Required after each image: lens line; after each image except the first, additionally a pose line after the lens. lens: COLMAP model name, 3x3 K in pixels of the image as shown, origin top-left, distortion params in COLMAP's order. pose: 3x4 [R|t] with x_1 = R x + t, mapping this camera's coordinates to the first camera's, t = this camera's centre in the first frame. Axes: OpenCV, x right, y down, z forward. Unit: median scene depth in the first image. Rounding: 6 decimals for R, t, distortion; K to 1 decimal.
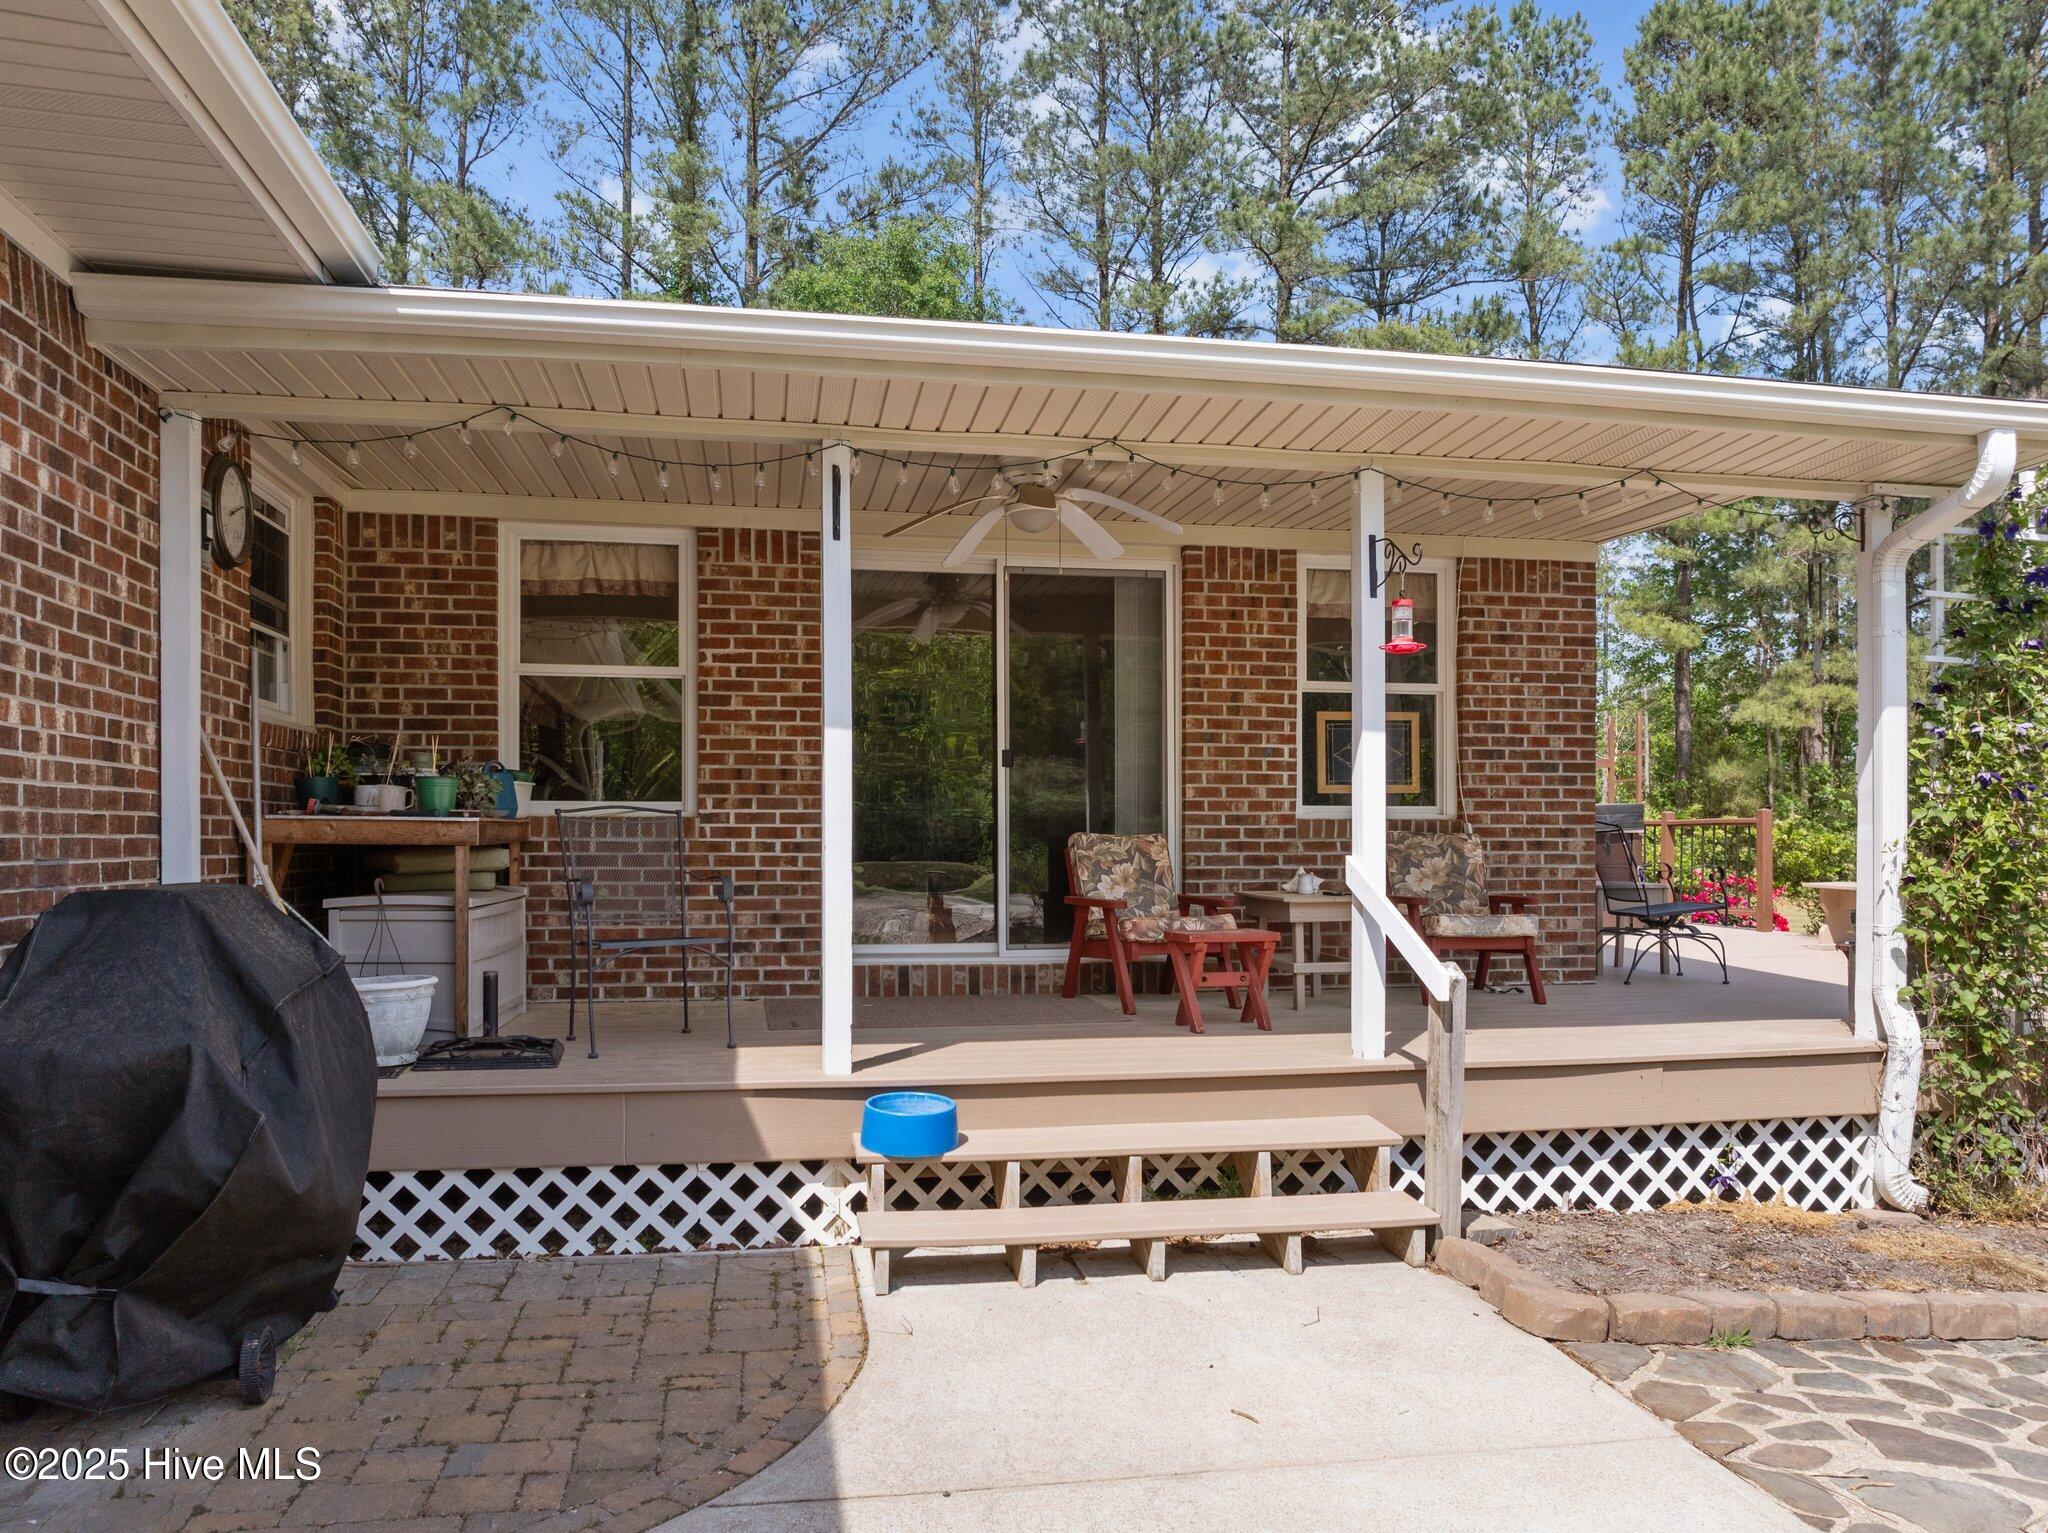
lens RADIAL K [[1477.9, 0, 1022.9], [0, 1477.9, 787.5], [0, 0, 1]] dist [-0.009627, -0.003516]
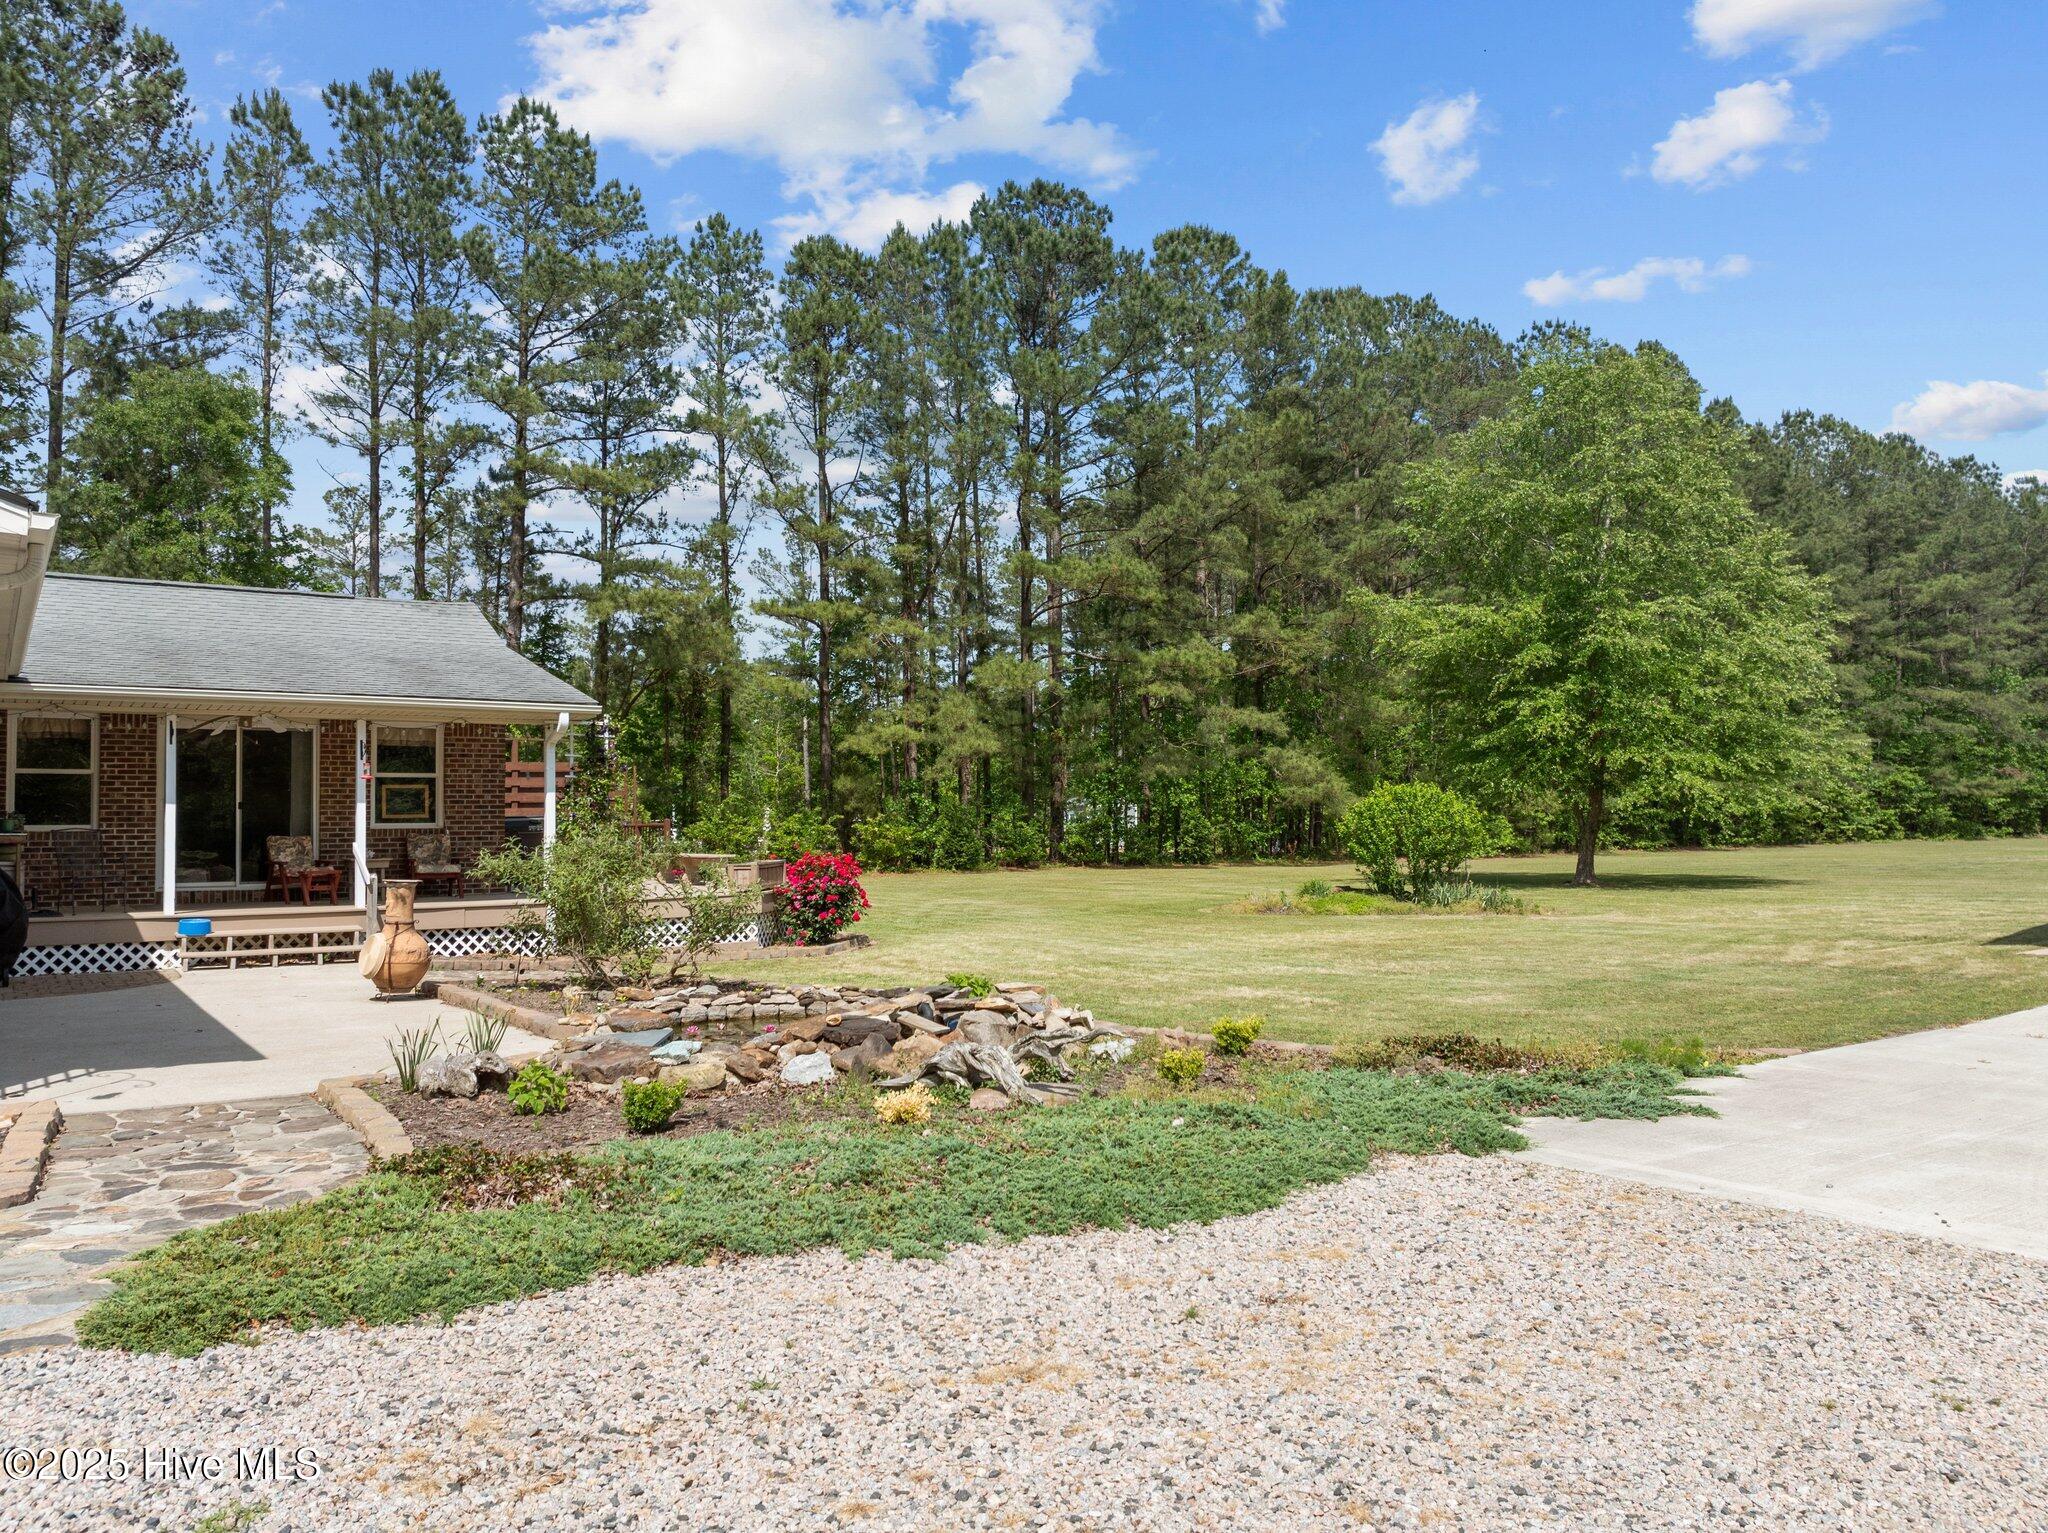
lens RADIAL K [[1504.3, 0, 1009.3], [0, 1504.3, 777.3], [0, 0, 1]] dist [-0.025909, 0.001135]
pose [[0.914200, 0.004119, 0.405242, 0.196359], [-0.003630, 0.999991, -0.001975, -0.086422], [-0.405247, 0.000335, 0.914207, -2.330457]]
